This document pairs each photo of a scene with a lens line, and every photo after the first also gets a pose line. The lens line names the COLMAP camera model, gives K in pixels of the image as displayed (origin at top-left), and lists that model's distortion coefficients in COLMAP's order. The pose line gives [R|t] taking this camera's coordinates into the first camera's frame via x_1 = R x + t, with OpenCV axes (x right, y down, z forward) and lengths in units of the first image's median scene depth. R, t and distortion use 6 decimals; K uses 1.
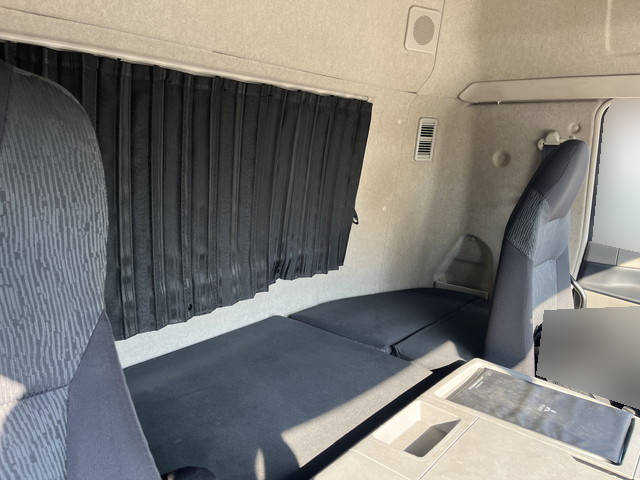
lens RADIAL K [[489.0, 0, 317.9], [0, 489.0, 238.0], [0, 0, 1]] dist [0.066520, -0.097356]
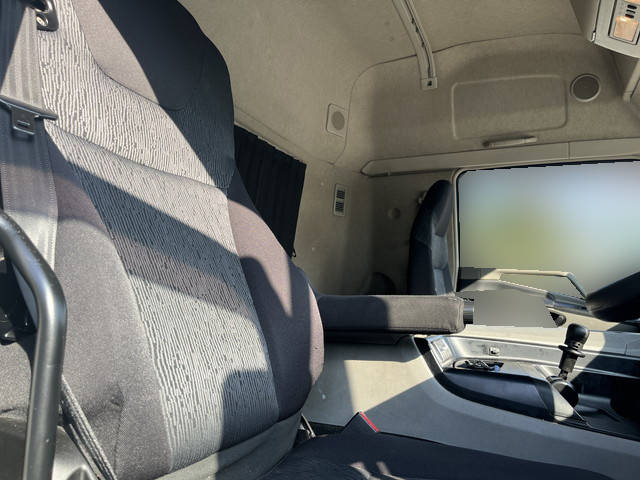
lens RADIAL K [[489.0, 0, 318.0], [0, 489.0, 237.4], [0, 0, 1]] dist [0.066520, -0.097356]
pose [[0.964540, 0.023770, 0.262863, -0.202922], [0.059499, 0.950717, -0.304297, 0.323218], [-0.257142, 0.309146, 0.915591, -0.189582]]
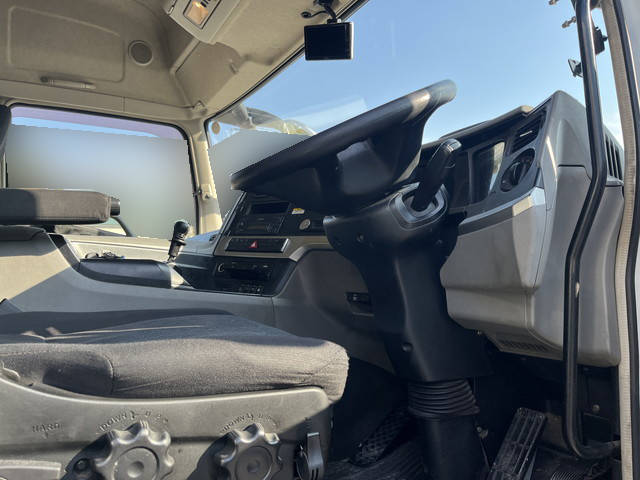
lens RADIAL K [[489.0, 0, 322.7], [0, 489.0, 238.6], [0, 0, 1]] dist [0.066520, -0.097356]
pose [[0.340274, 0.015170, 0.940204, -0.391040], [0.224245, 0.969713, -0.096804, 0.404161], [-0.913197, 0.243776, 0.326566, -0.161951]]
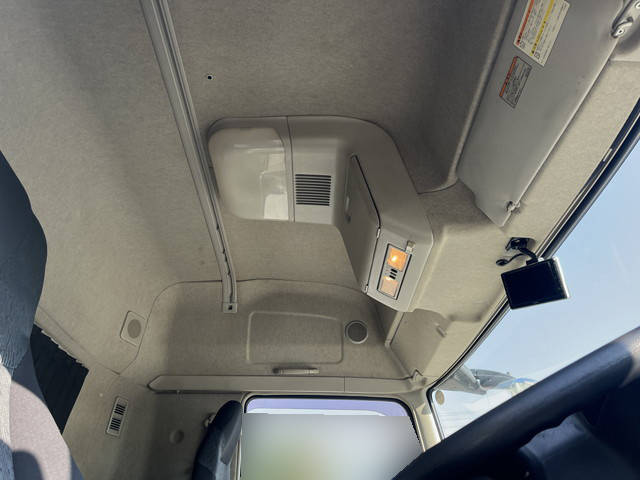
lens RADIAL K [[489.0, 0, 315.0], [0, 489.0, 241.0], [0, 0, 1]] dist [0.066520, -0.097356]
pose [[0.761871, 0.332489, 0.555881, -0.244339], [0.149693, 0.744588, -0.650524, 0.364152], [-0.630194, 0.578826, 0.517509, -0.185416]]
